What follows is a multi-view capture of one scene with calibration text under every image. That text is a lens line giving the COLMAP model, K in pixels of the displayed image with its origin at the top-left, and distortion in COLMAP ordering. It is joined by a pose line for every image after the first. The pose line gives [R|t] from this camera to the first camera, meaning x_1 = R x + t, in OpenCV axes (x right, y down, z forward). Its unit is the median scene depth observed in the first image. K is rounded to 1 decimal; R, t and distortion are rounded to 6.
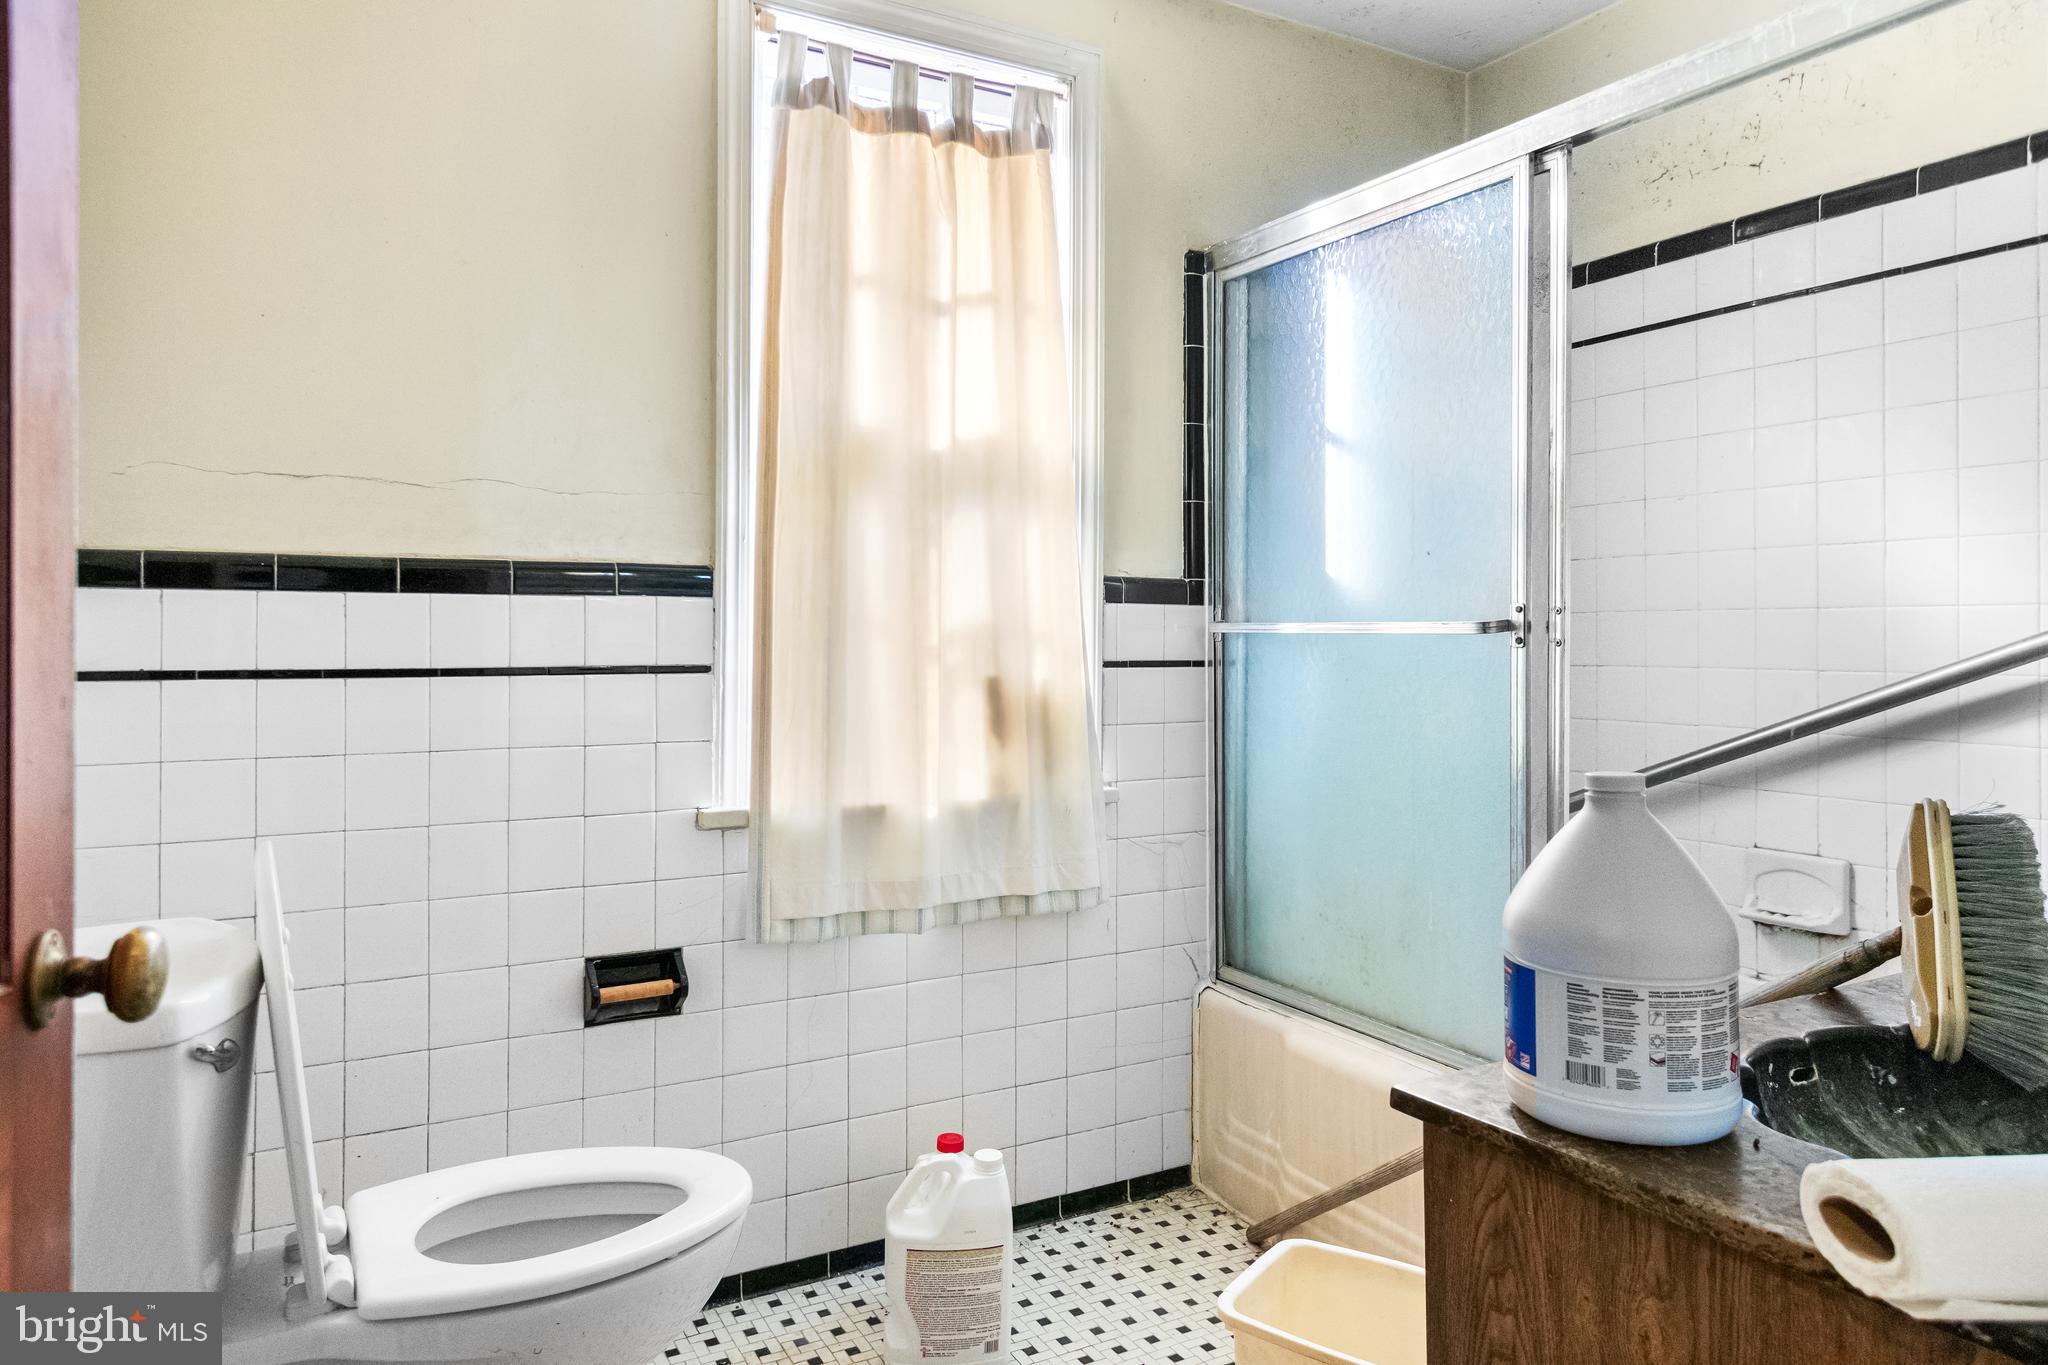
lens RADIAL K [[1346.1, 0, 1026.4], [0, 1346.1, 670.9], [0, 0, 1]] dist [0.022465, 0.001139]
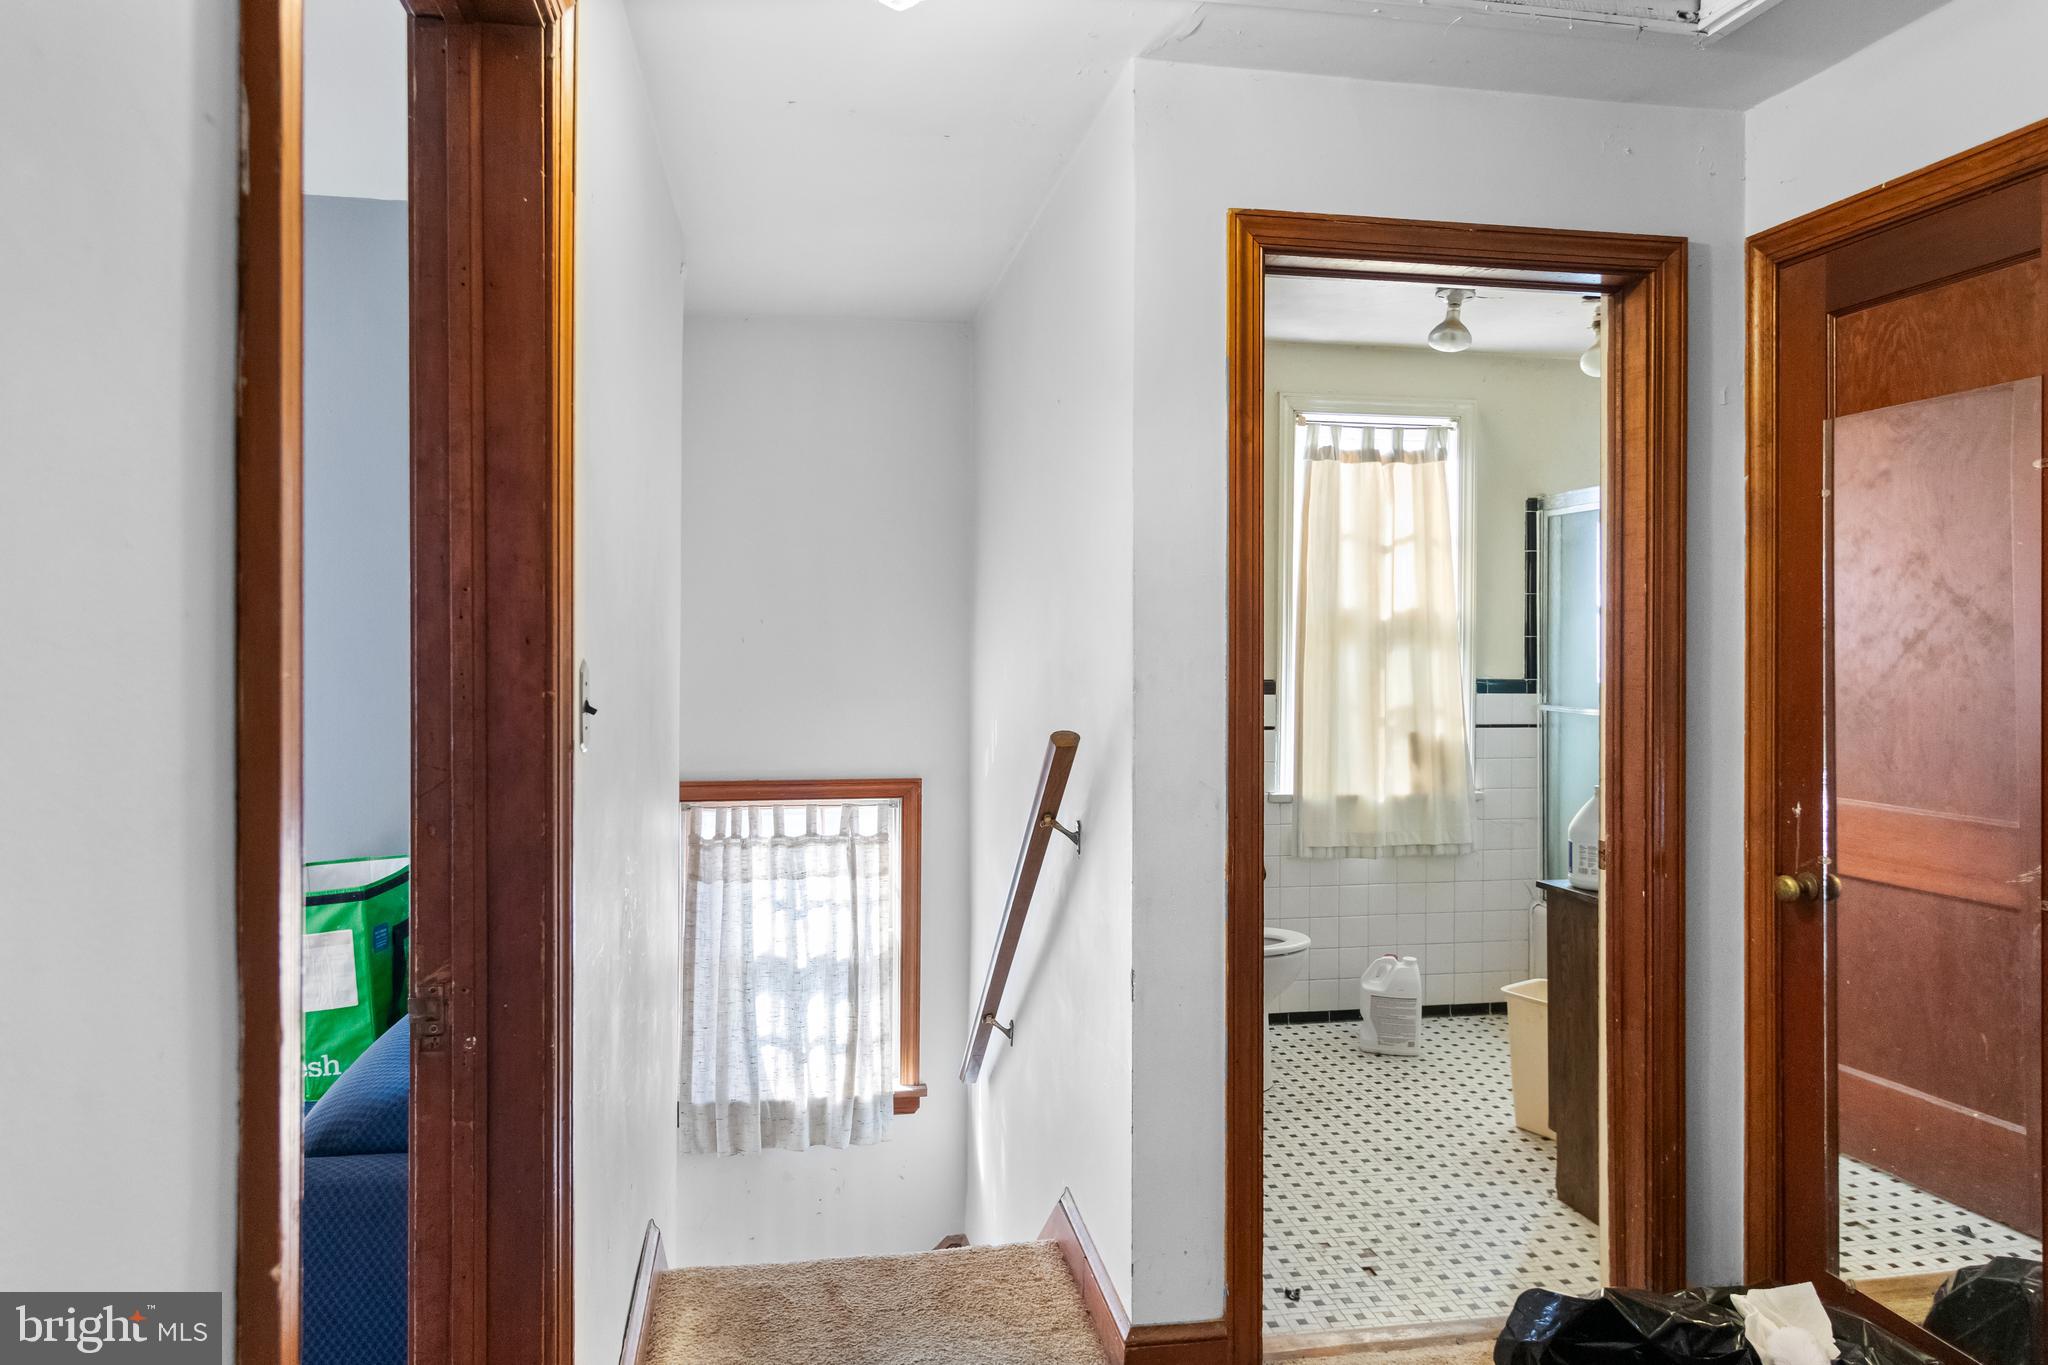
lens RADIAL K [[1346.1, 0, 987.8], [0, 1346.1, 636.9], [0, 0, 1]] dist [0.022465, 0.001139]
pose [[0.942721, 0.001261, -0.333580, 0.045310], [-0.011117, 0.999556, -0.027639, -0.072414], [0.333397, 0.029765, 0.942317, -1.046701]]
